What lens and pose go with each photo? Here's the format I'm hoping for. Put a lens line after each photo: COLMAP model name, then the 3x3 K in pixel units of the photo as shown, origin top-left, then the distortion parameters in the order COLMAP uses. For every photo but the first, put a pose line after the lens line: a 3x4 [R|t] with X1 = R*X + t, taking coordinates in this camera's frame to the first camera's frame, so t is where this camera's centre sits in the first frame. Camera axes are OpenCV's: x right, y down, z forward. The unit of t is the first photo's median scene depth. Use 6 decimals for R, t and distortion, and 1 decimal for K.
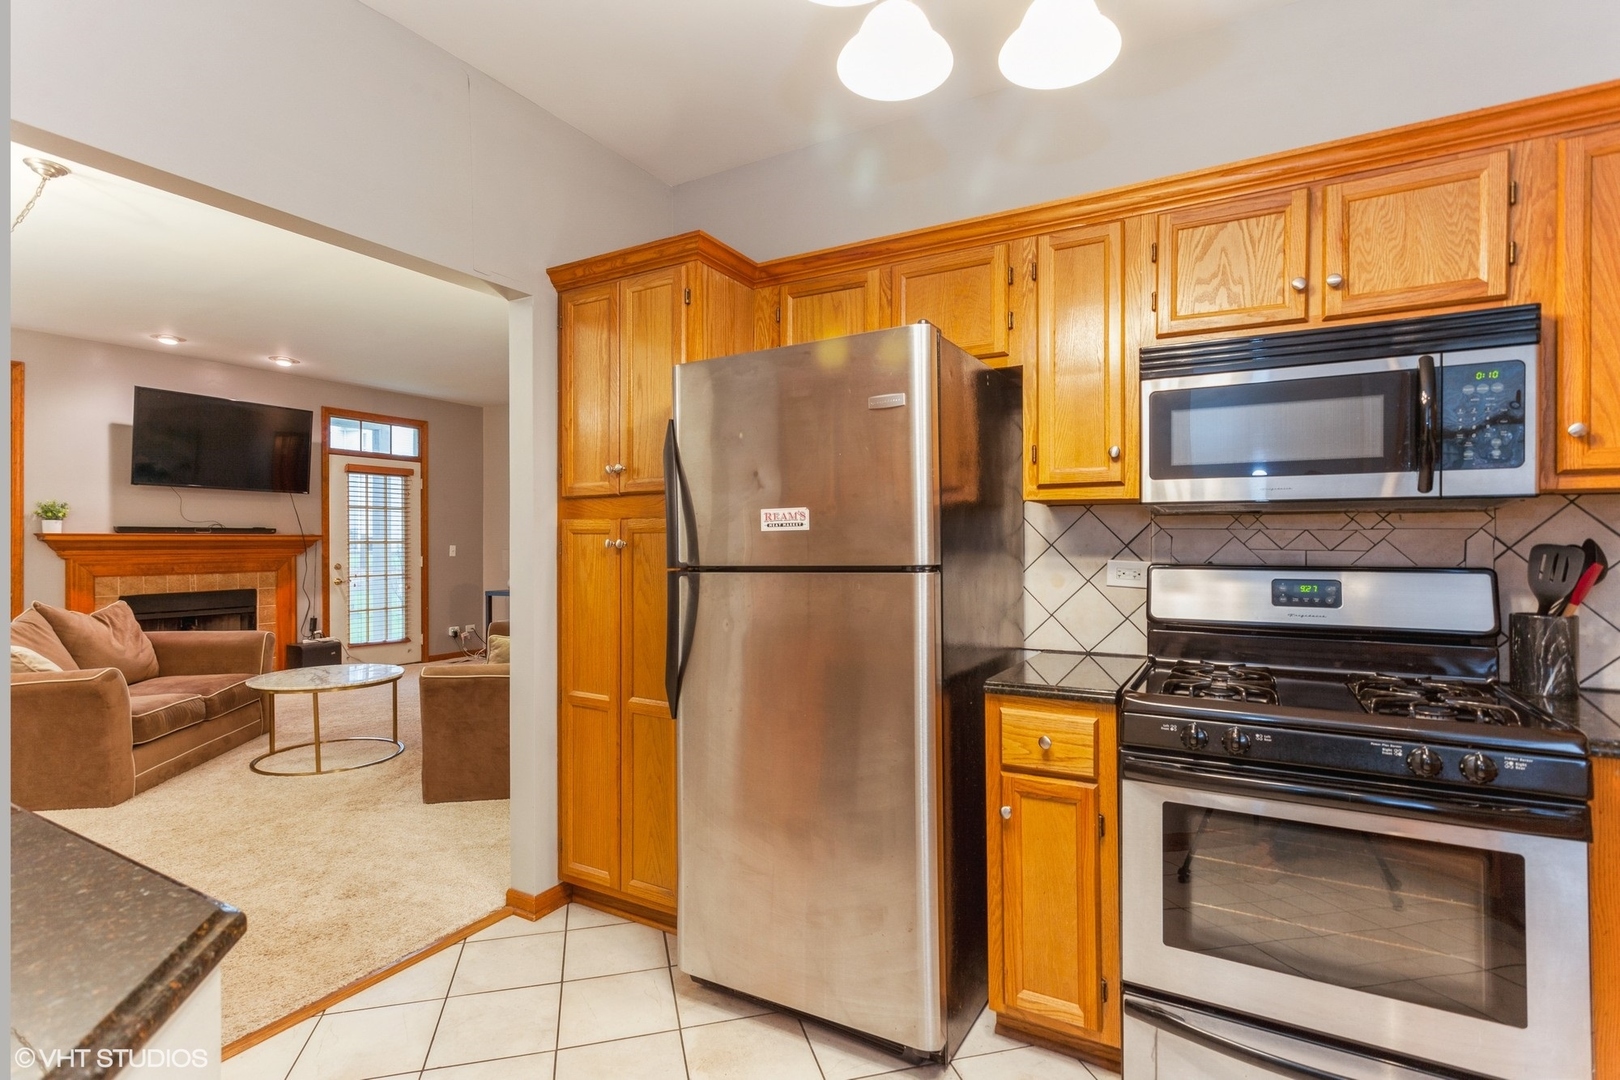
lens RADIAL K [[787.5, 0, 786.5], [0, 787.5, 538.4], [0, 0, 1]] dist [0.021213, 0.003322]
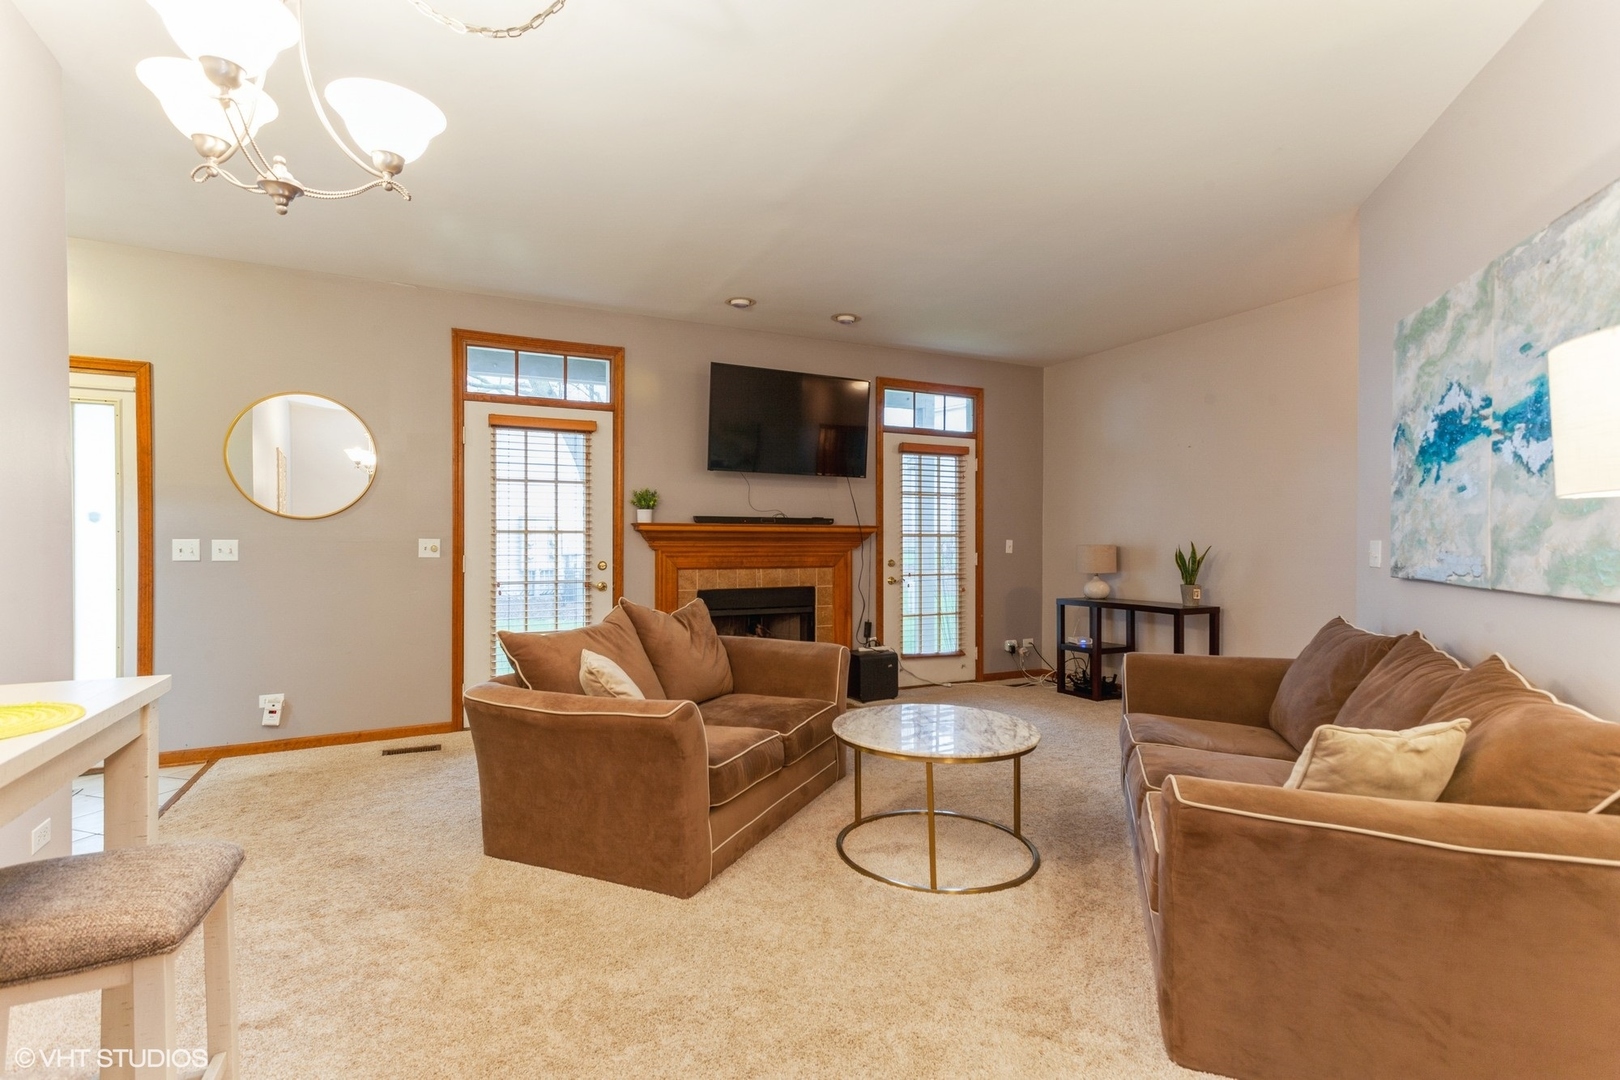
lens RADIAL K [[787.5, 0, 816.4], [0, 787.5, 543.6], [0, 0, 1]] dist [0.021213, 0.003322]
pose [[0.852580, 0.004580, -0.522577, -0.211302], [-0.001733, 0.999981, 0.005937, 0.010461], [0.522594, -0.004157, 0.852571, 0.258774]]
